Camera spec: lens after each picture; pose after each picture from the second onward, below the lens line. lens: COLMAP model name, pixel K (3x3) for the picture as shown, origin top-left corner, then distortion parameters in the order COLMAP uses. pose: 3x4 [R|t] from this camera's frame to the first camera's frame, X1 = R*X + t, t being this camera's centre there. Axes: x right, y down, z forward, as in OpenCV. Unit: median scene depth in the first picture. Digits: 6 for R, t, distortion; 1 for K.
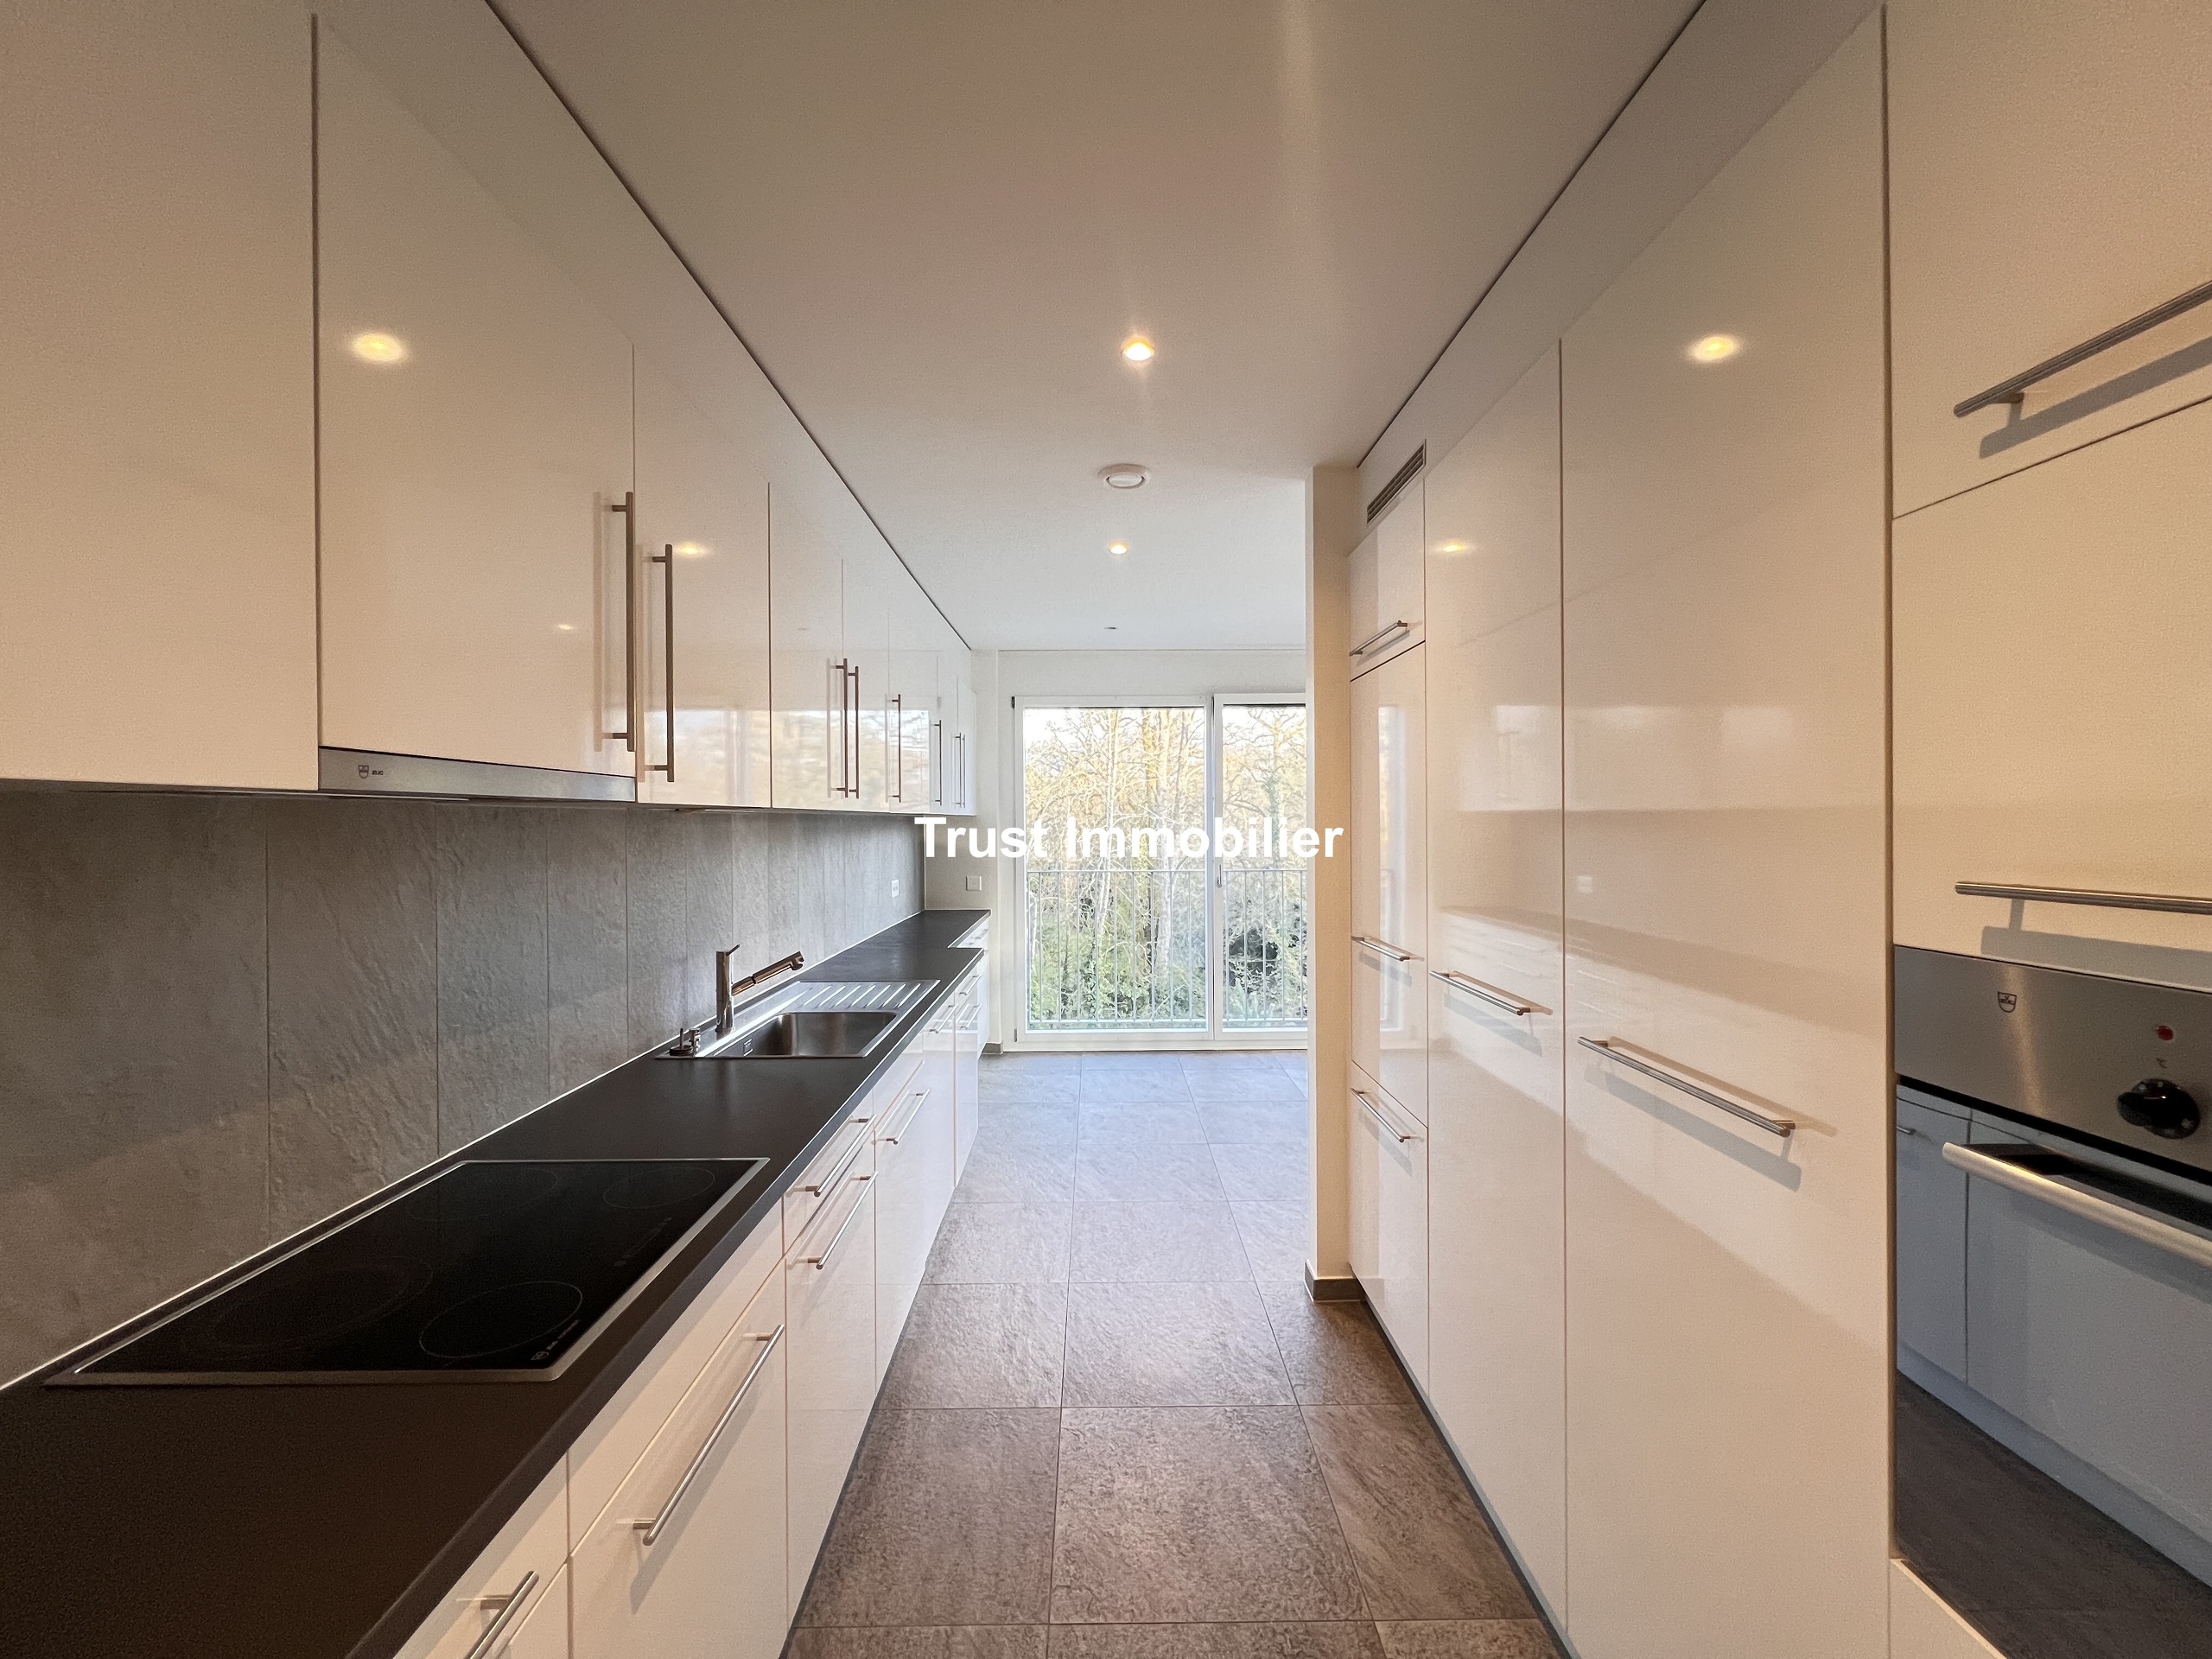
lens RADIAL K [[885.8, 0, 1106.0], [0, 885.8, 829.5], [0, 0, 1]] dist [-0.000185, -0.000065]
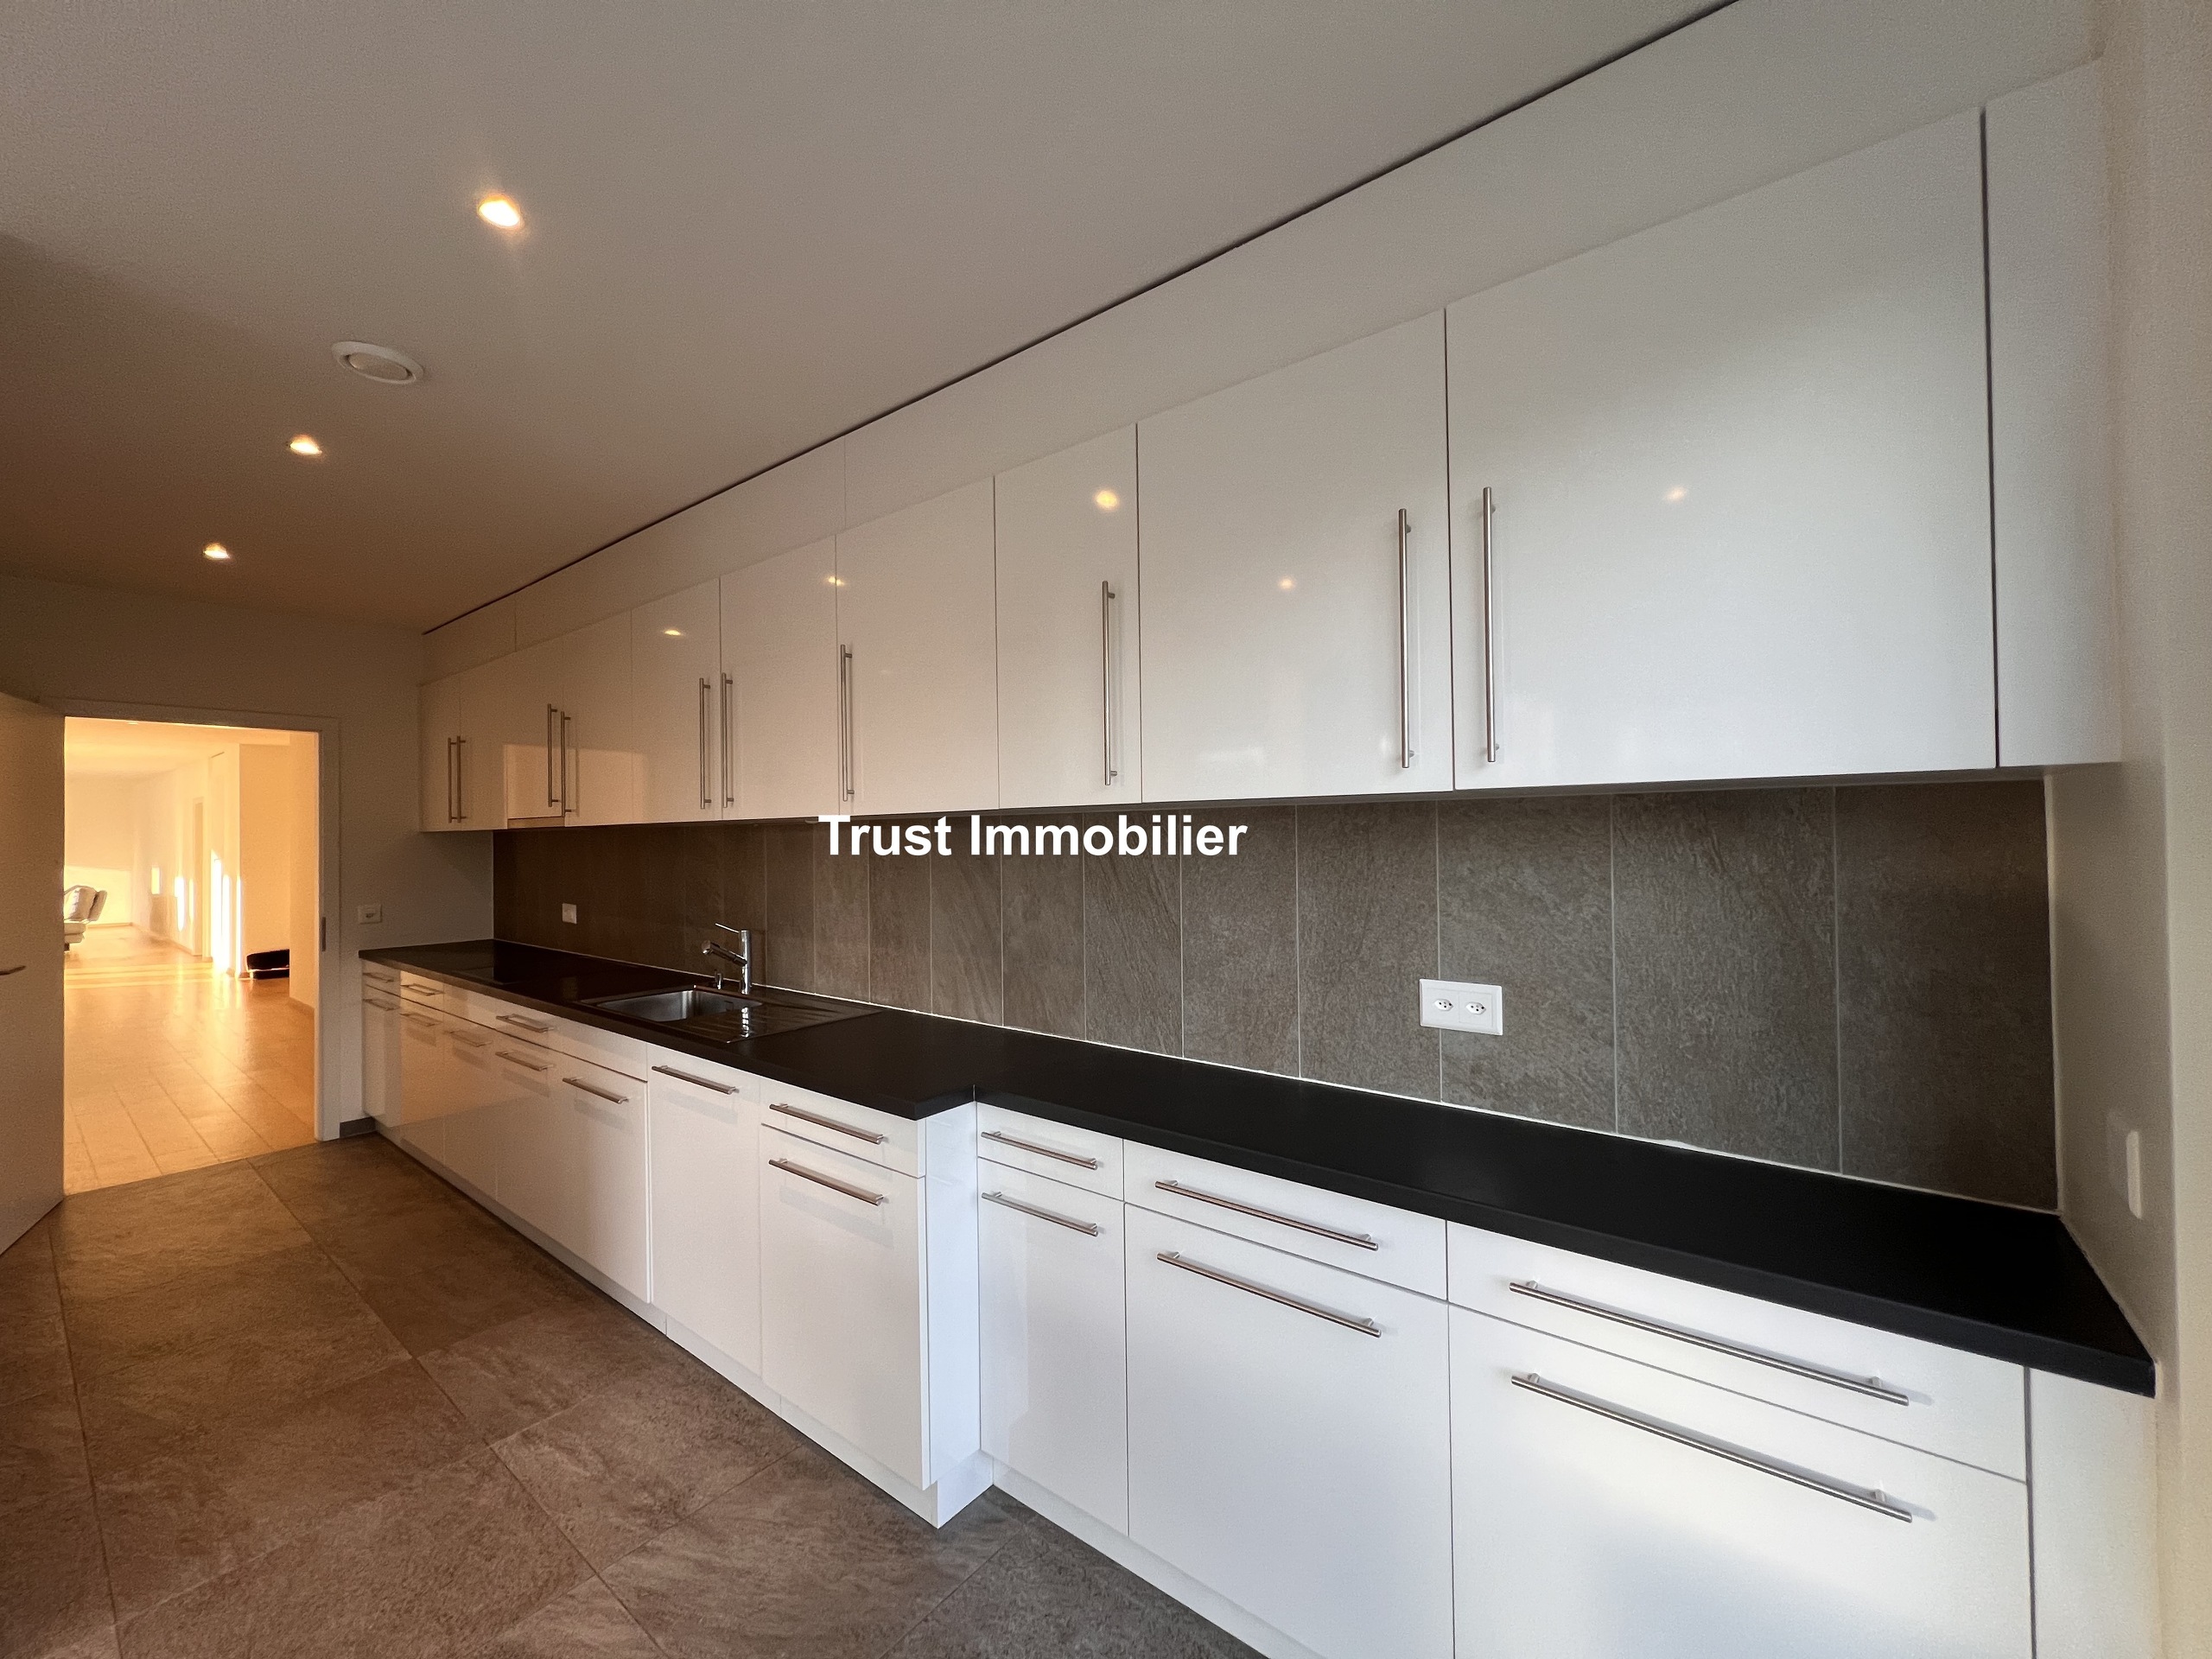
lens RADIAL K [[885.8, 0, 1106.0], [0, 885.8, 829.5], [0, 0, 1]] dist [-0.000185, -0.000065]
pose [[-0.631780, 0.005274, -0.775130, 0.291288], [0.014342, 0.999885, -0.004886, 0.007733], [0.775015, -0.014204, -0.631783, 2.683206]]
